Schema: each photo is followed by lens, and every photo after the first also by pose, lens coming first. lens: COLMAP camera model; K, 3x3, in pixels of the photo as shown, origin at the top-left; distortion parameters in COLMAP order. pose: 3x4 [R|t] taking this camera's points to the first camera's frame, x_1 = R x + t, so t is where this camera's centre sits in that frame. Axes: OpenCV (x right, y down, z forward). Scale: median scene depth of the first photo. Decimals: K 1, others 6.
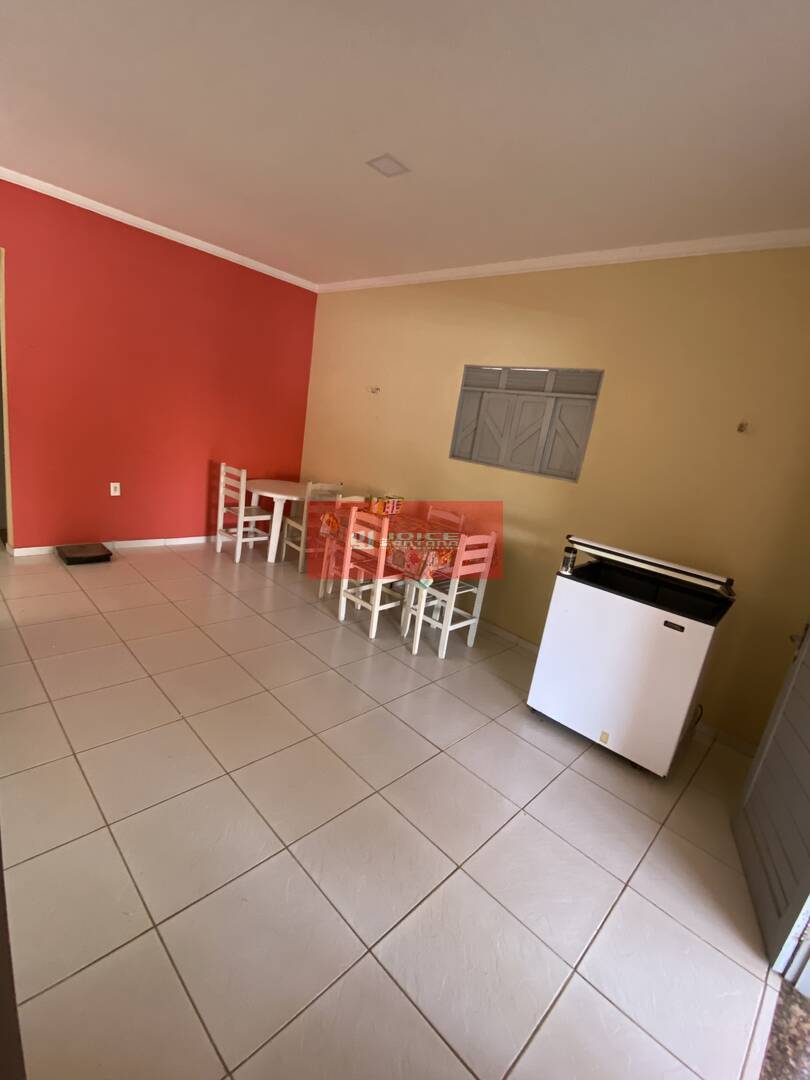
lens RADIAL K [[474.1, 0, 402.0], [0, 474.1, 542.0], [0, 0, 1]] dist [0.040803, -0.030443]
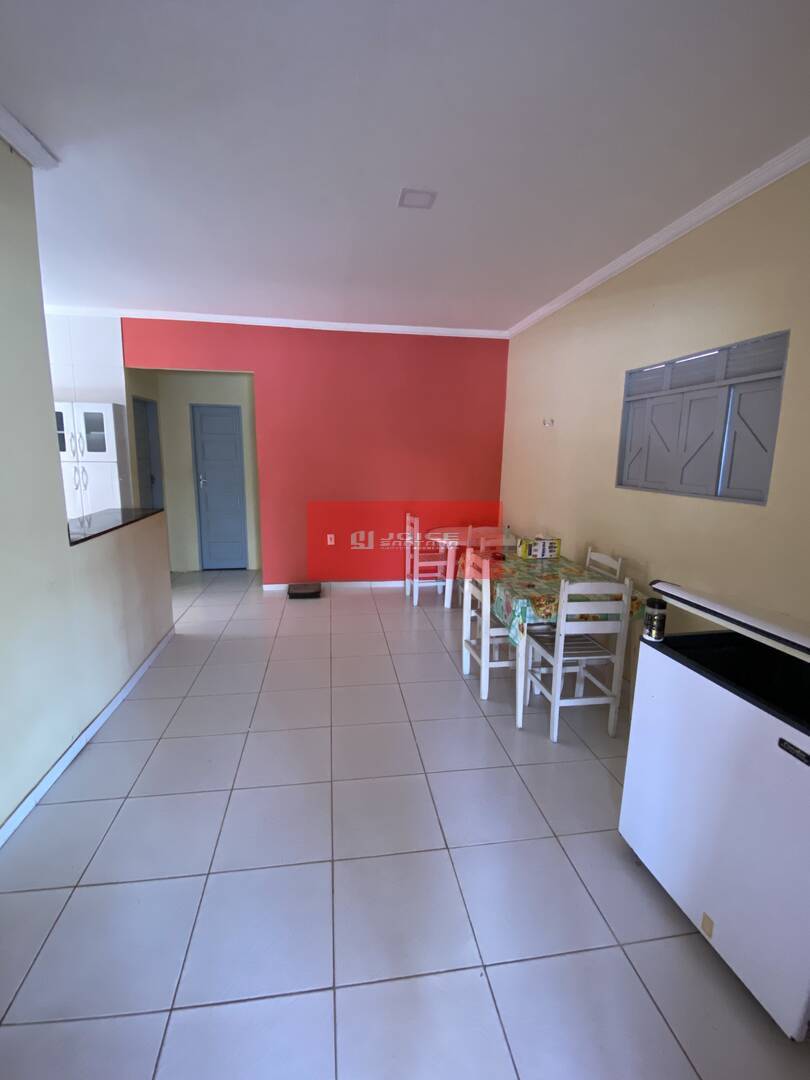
lens RADIAL K [[482.2, 0, 397.6], [0, 482.2, 537.3], [0, 0, 1]] dist [0.022853, -0.022627]
pose [[0.783066, -0.031330, -0.621149, 0.363700], [-0.045112, 0.993238, -0.106970, 0.010164], [0.620301, 0.111786, 0.776358, 0.179708]]
